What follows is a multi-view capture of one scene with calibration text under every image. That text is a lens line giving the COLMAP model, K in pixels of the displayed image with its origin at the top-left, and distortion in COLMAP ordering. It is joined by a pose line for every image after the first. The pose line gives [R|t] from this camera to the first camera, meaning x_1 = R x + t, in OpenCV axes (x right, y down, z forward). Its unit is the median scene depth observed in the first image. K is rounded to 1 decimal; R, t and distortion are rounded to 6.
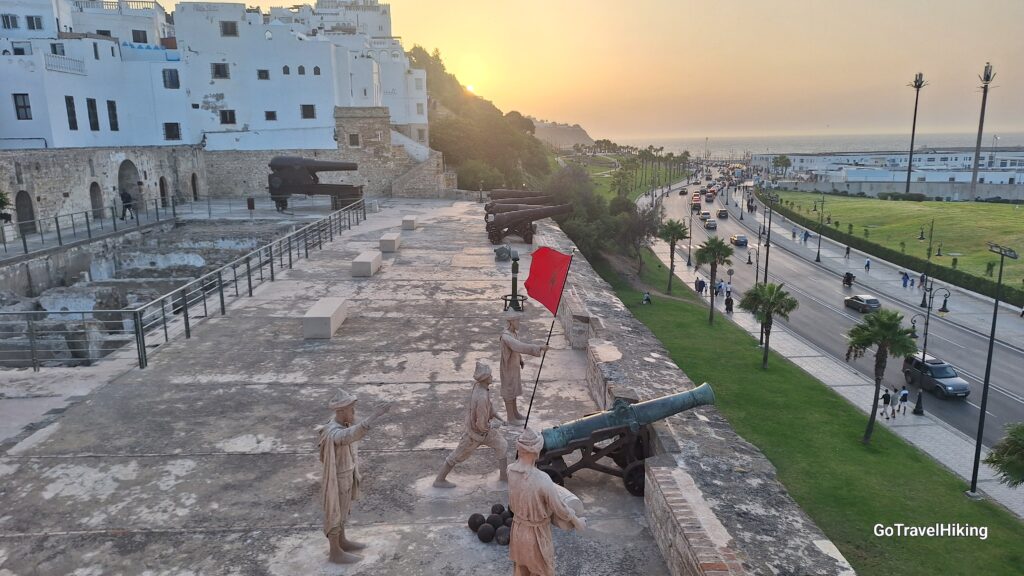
lens RADIAL K [[705.8, 0, 512.0], [0, 705.8, 288.0], [0, 0, 1]] dist [0.082799, -0.088213]
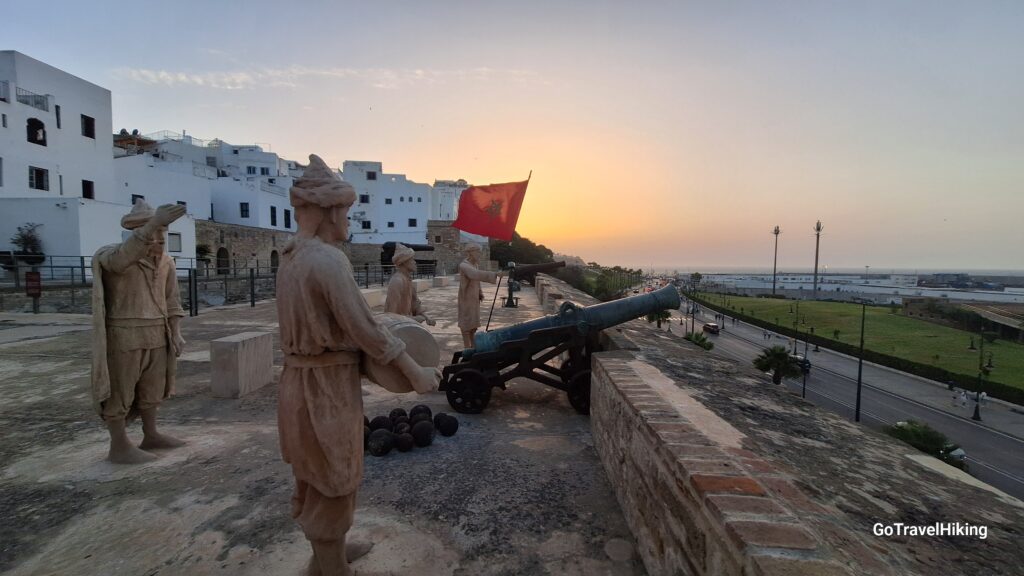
lens RADIAL K [[407.1, 0, 512.0], [0, 407.1, 288.0], [0, 0, 1]] dist [-0.000152, 0.000092]
pose [[0.997338, 0.027710, -0.067448, 0.024908], [-0.037111, 0.989114, -0.142395, 0.045046], [0.062768, 0.144519, 0.987509, 0.106866]]
